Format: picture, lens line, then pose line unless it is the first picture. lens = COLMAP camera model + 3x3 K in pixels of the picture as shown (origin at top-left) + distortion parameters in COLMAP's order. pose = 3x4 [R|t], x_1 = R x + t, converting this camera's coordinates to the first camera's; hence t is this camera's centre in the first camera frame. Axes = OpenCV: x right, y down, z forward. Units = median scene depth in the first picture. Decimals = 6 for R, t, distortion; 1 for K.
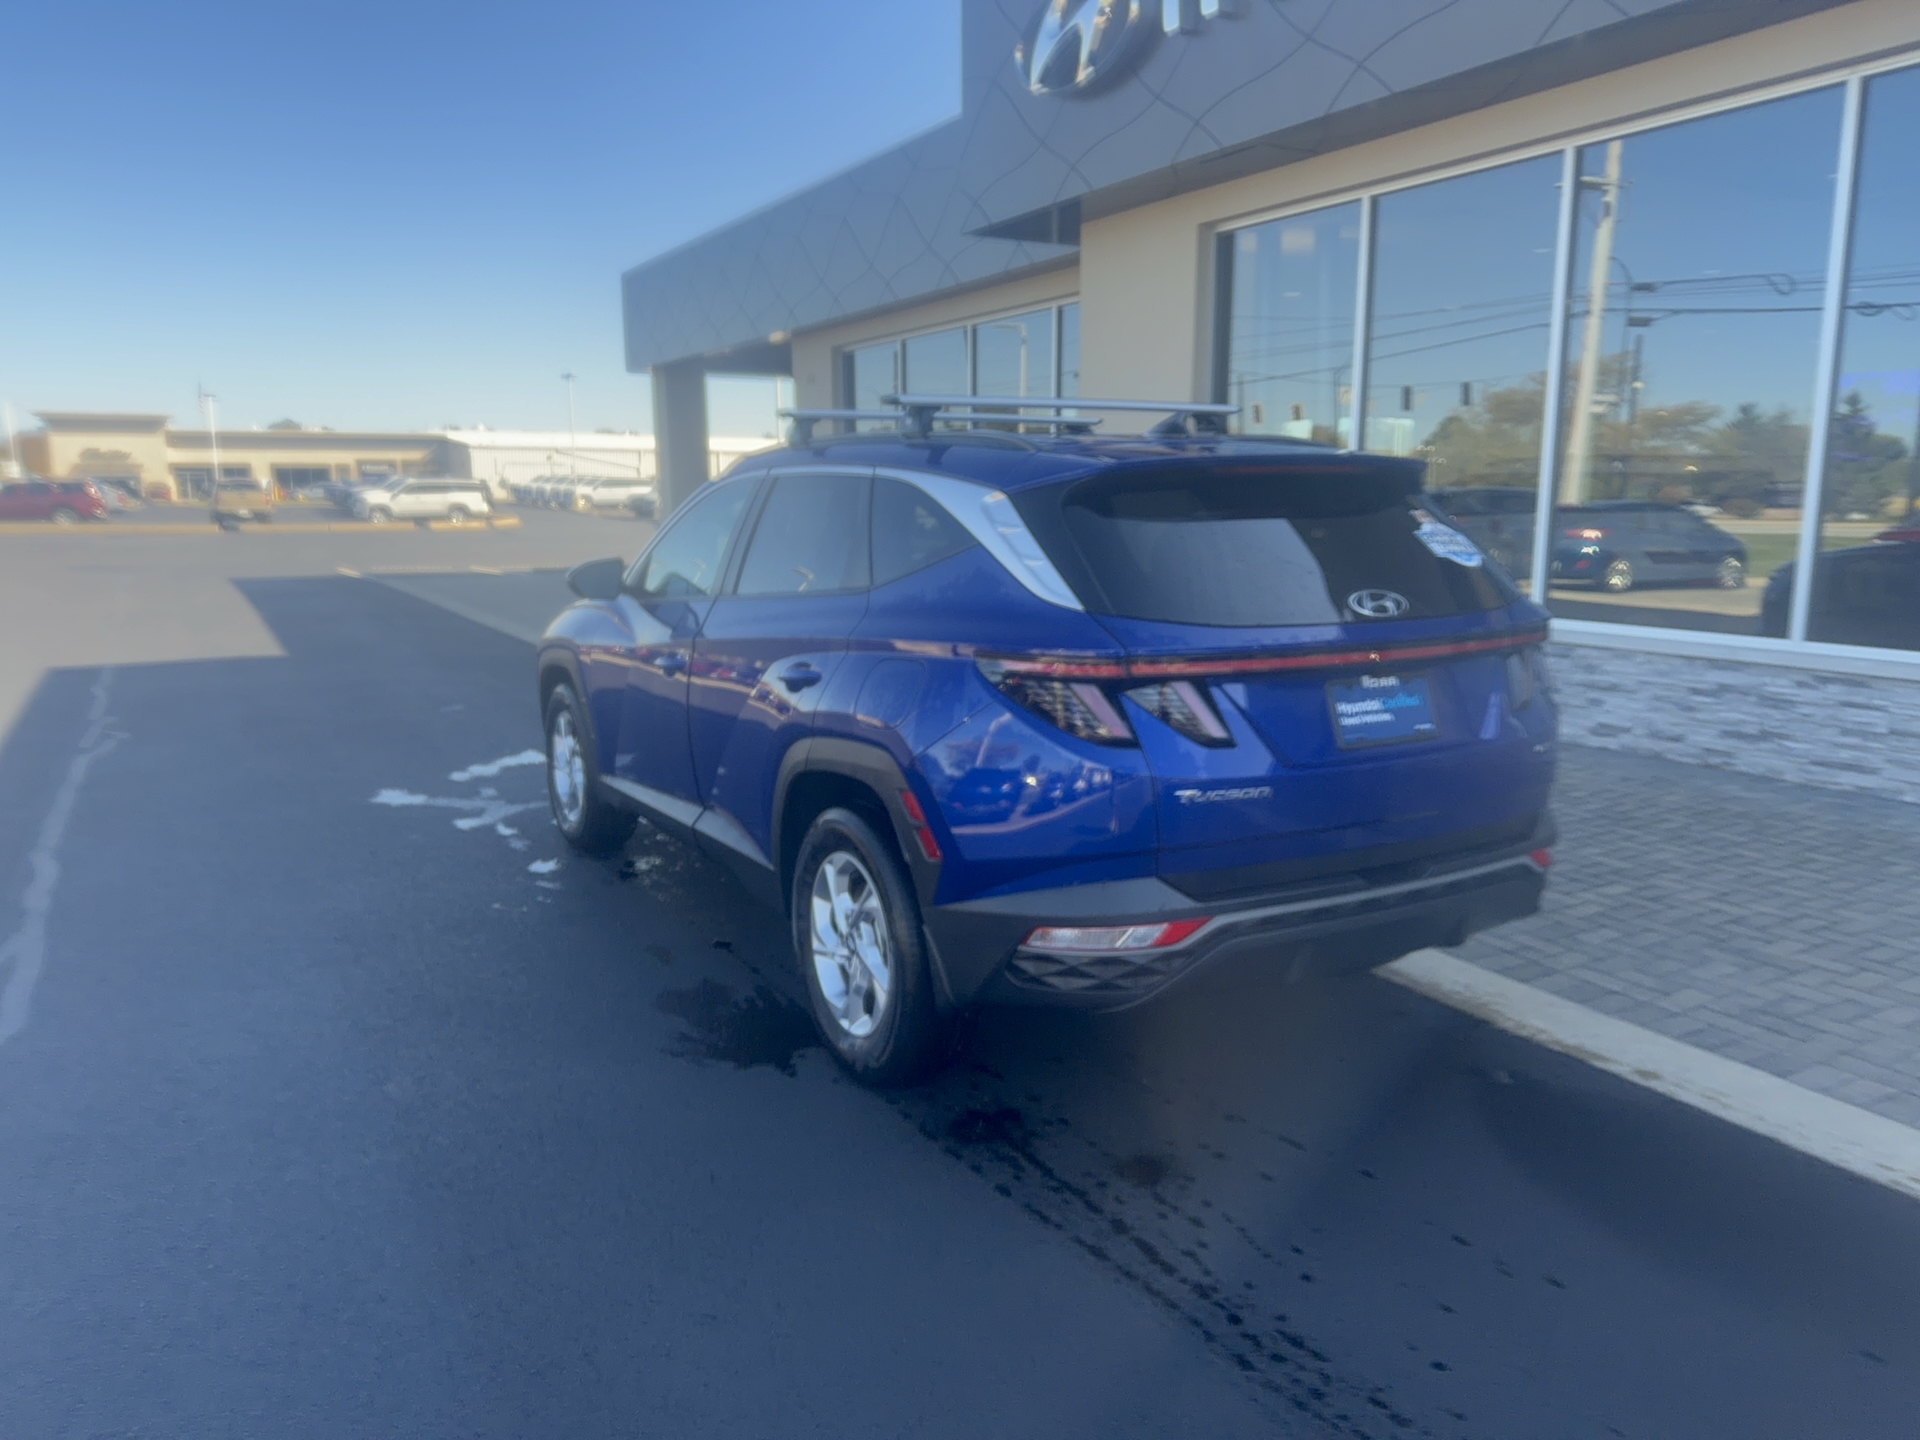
lens RADIAL K [[1362.2, 0, 956.6], [0, 1362.2, 734.3], [0, 0, 1]] dist [0.017541, -0.030557]
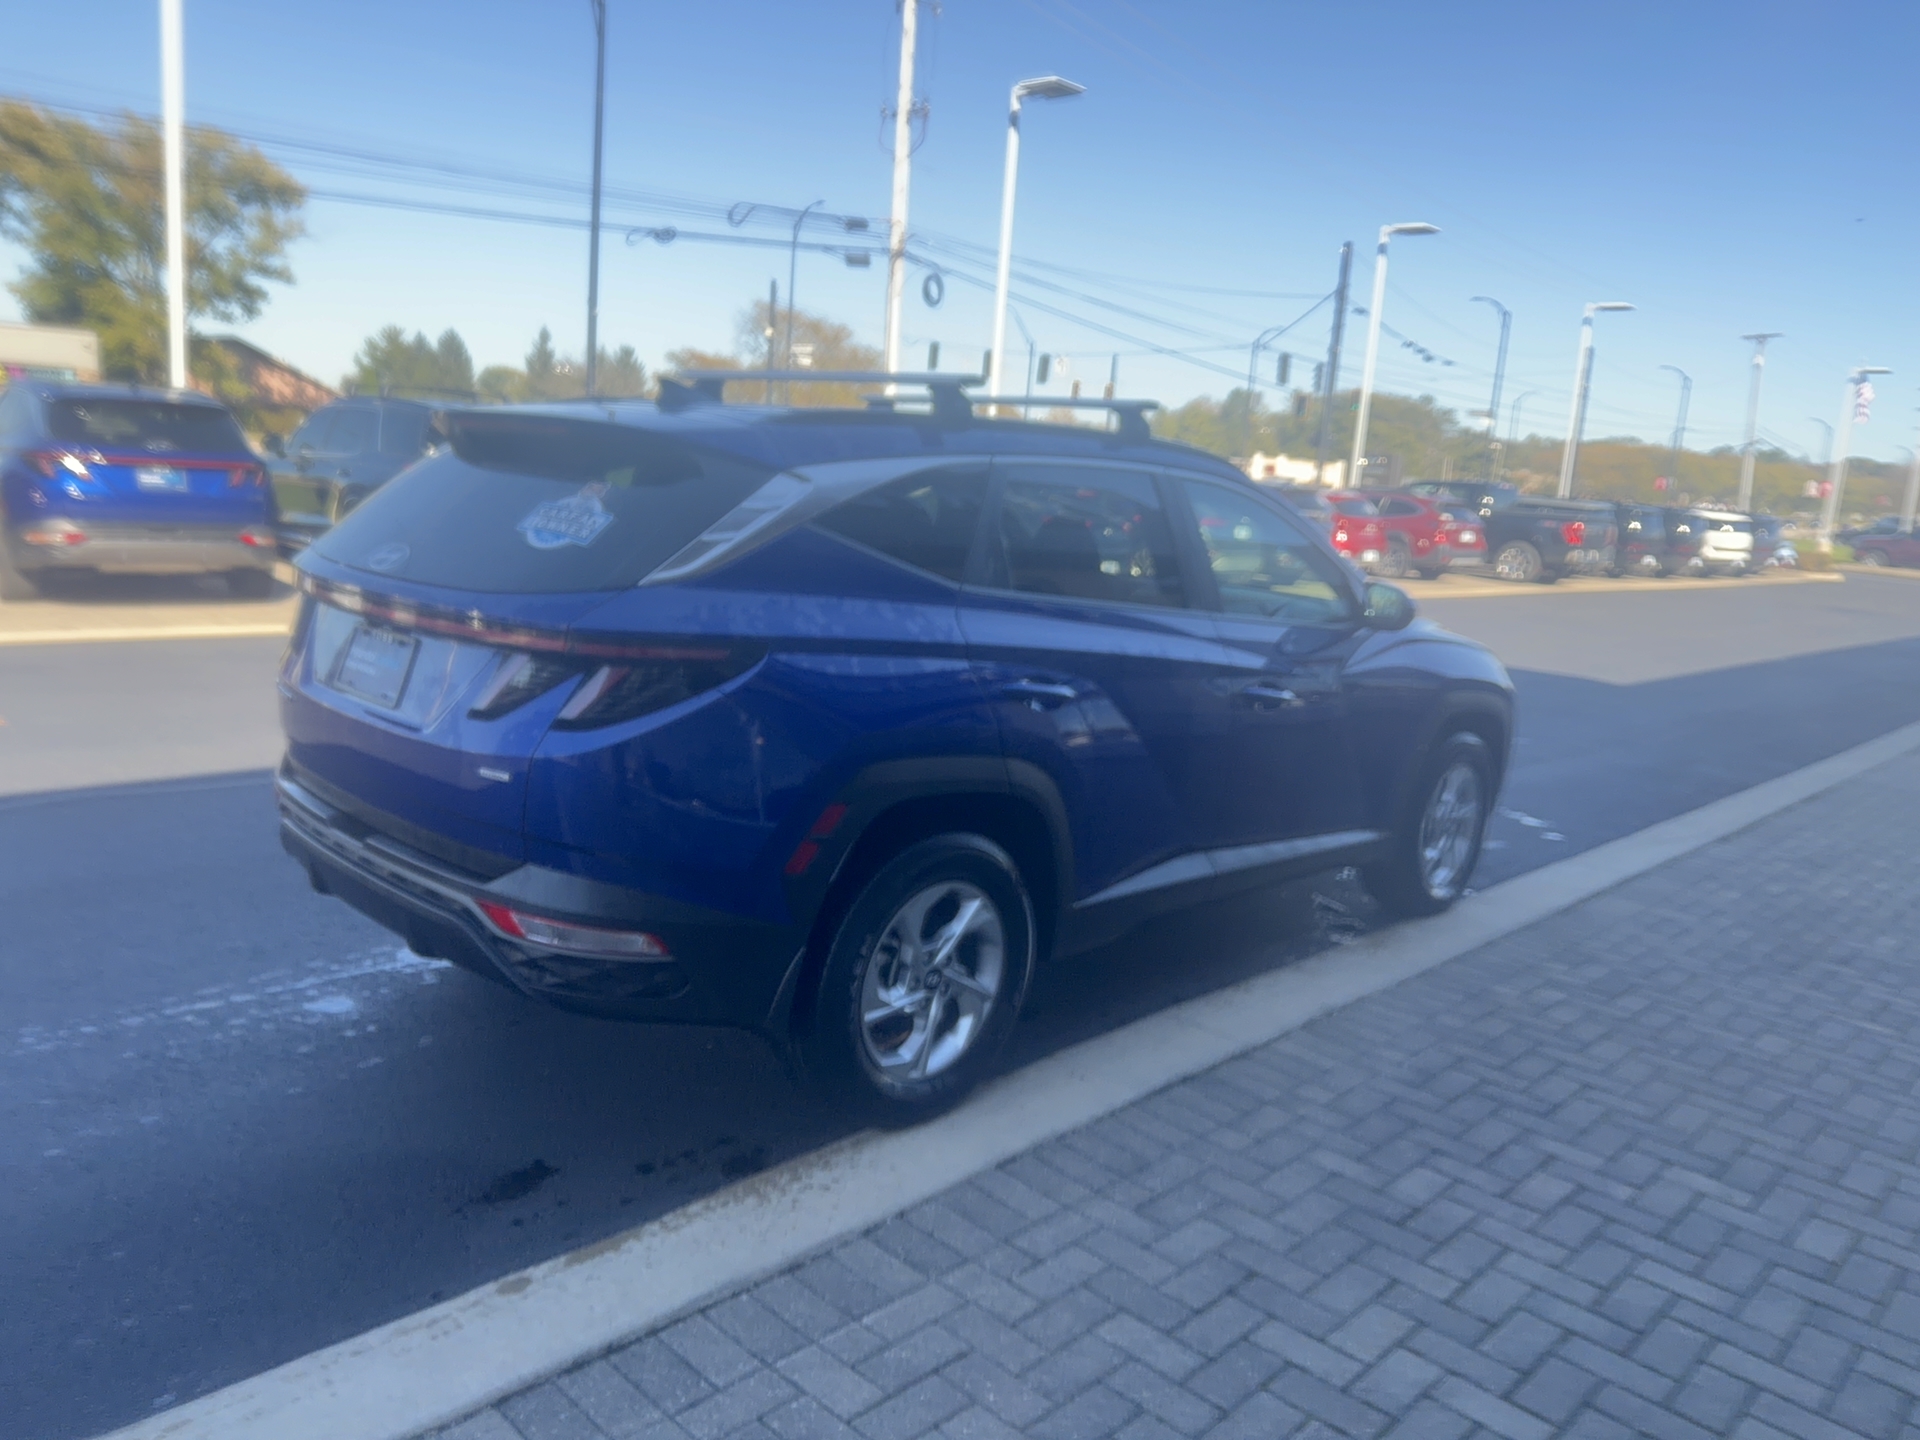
lens RADIAL K [[1362.2, 0, 967.3], [0, 1362.2, 748.9], [0, 0, 1]] dist [0.017541, -0.030557]
pose [[0.279532, 0.216425, -0.935426, 0.893328], [-0.240575, 0.958973, 0.149982, -0.137709], [0.929508, 0.183116, 0.320130, 0.715228]]
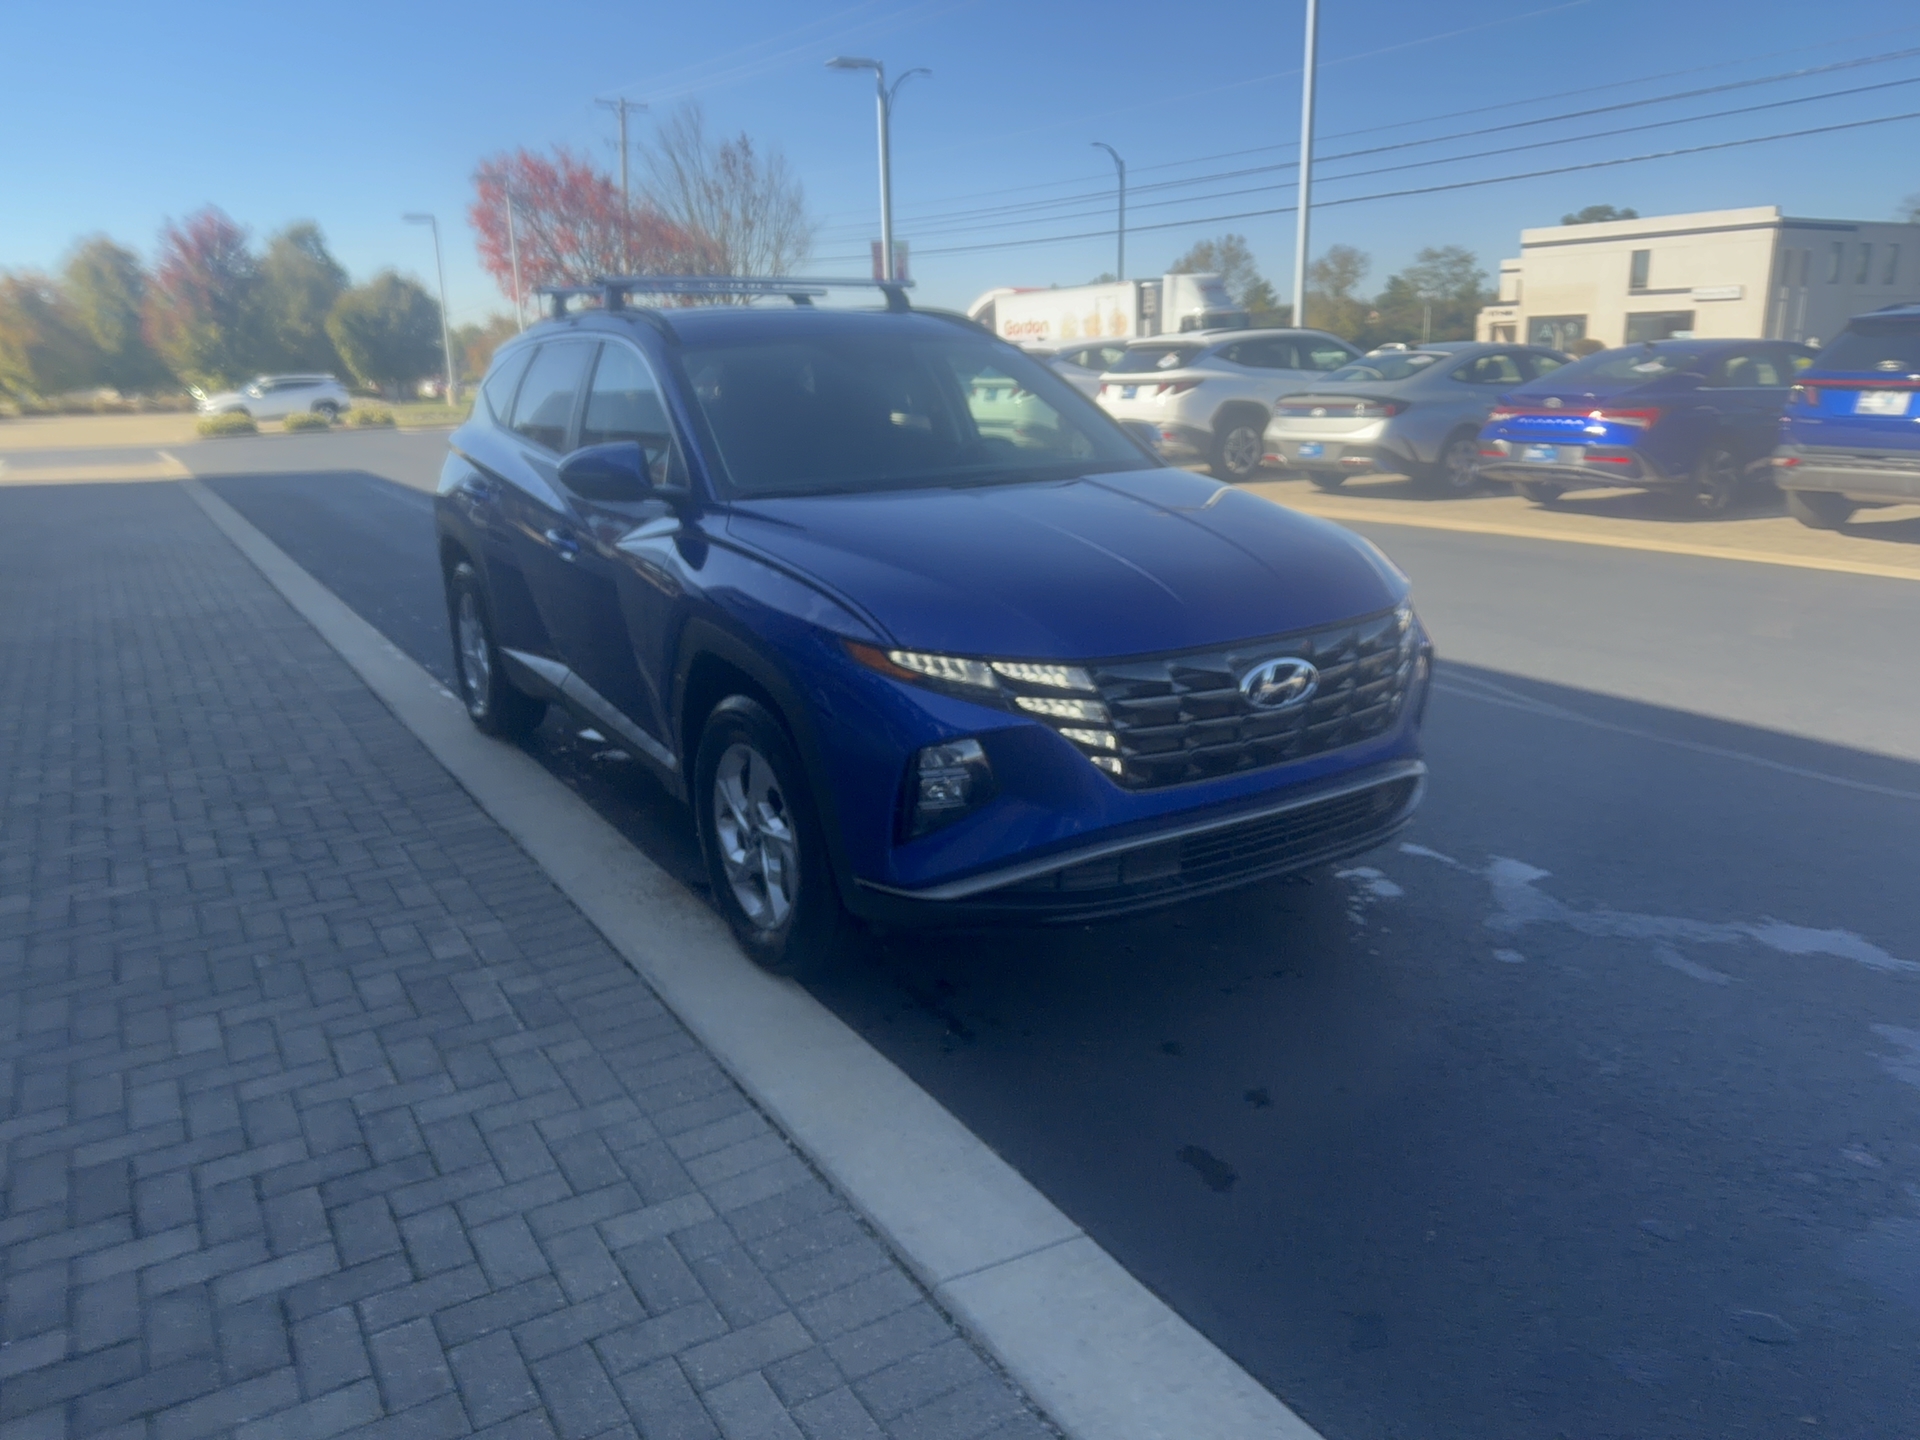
lens RADIAL K [[1362.2, 0, 947.3], [0, 1362.2, 726.9], [0, 0, 1]] dist [0.017541, -0.030557]
pose [[-0.998834, 0.035831, -0.032355, -0.100201], [0.018508, 0.903188, 0.428847, -0.369259], [0.044589, 0.427748, -0.902798, 2.079448]]
